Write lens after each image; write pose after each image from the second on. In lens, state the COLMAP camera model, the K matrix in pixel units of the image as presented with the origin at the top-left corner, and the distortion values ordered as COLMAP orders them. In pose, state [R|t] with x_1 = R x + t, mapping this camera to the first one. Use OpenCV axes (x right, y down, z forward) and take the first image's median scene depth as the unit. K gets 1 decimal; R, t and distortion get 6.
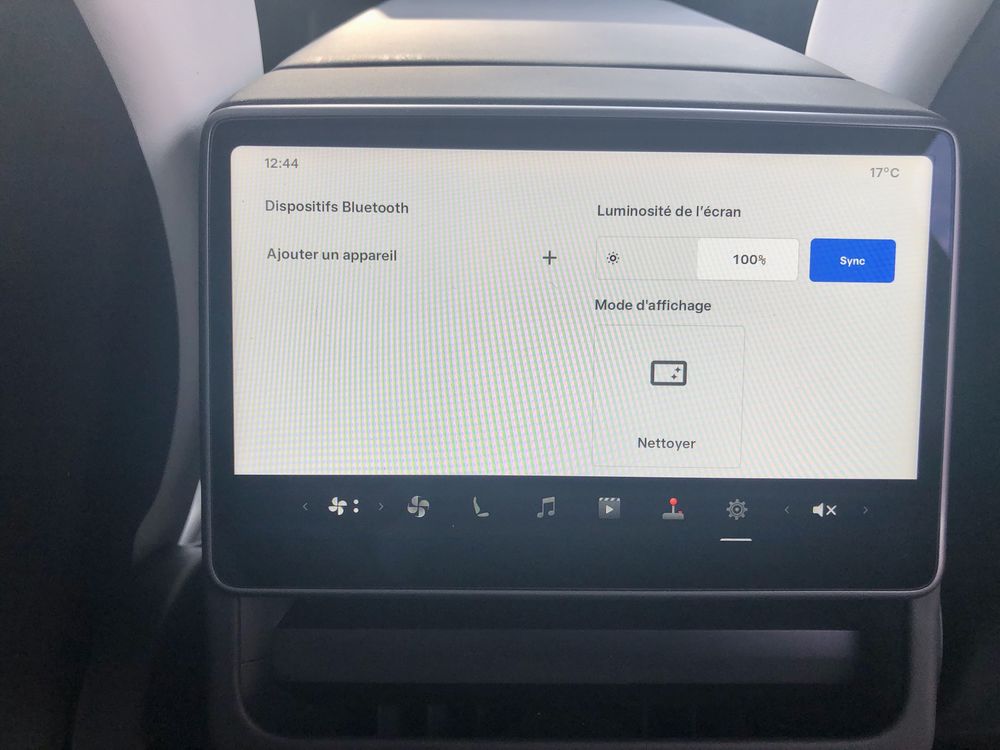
lens RADIAL K [[821.8, 0, 494.3], [0, 821.8, 371.0], [0, 0, 1]] dist [-0.006741, -0.004031]
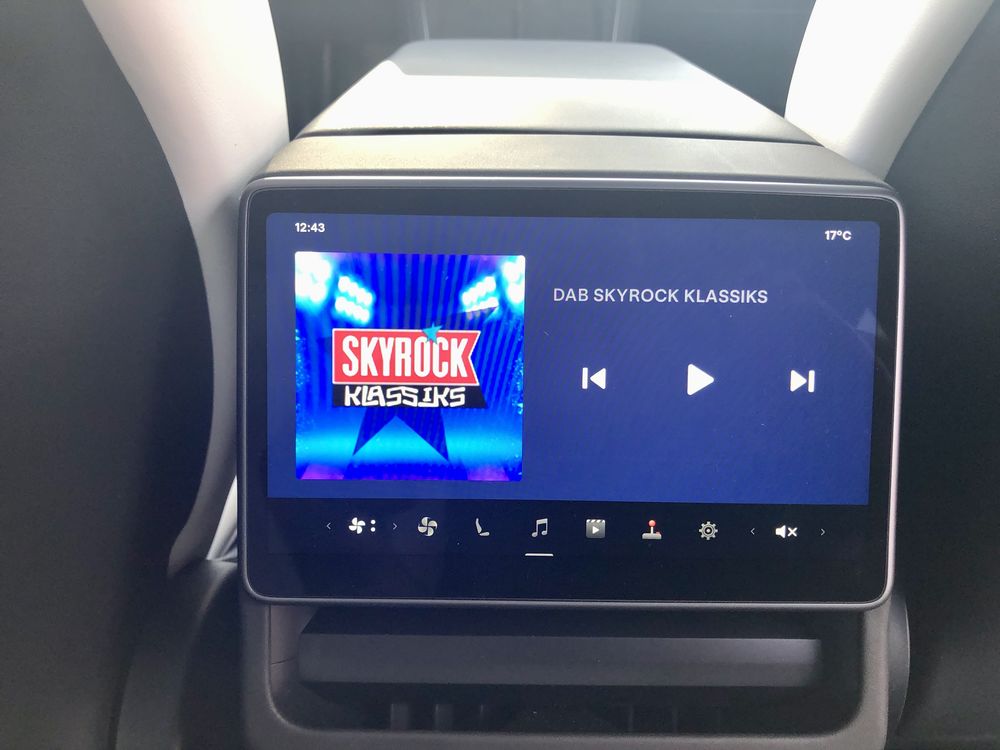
lens RADIAL K [[821.8, 0, 504.3], [0, 821.8, 379.2], [0, 0, 1]] dist [-0.006741, -0.004031]
pose [[0.999941, 0.004320, -0.010010, 0.023900], [-0.004403, 0.999957, -0.008197, -0.030026], [0.009974, 0.008241, 0.999916, -0.138563]]
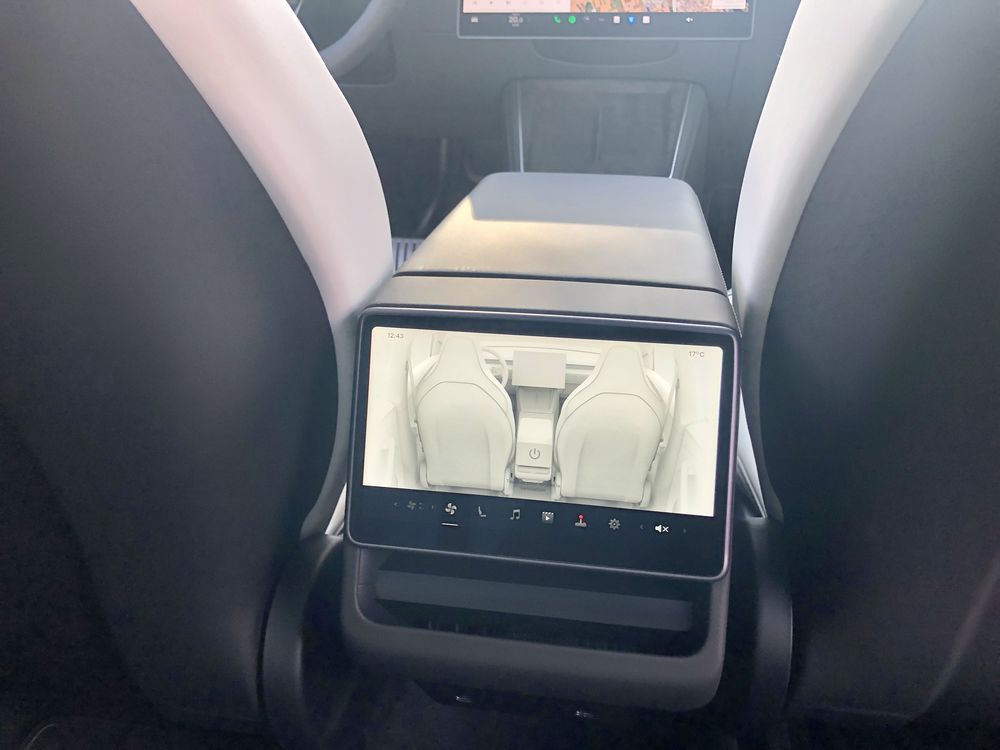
lens RADIAL K [[821.8, 0, 491.6], [0, 821.8, 382.2], [0, 0, 1]] dist [-0.006741, -0.004031]
pose [[0.985795, 0.056245, -0.158254, 0.295709], [-0.065169, 0.996530, -0.051772, -0.042569], [0.154793, 0.061350, 0.986040, -0.941952]]
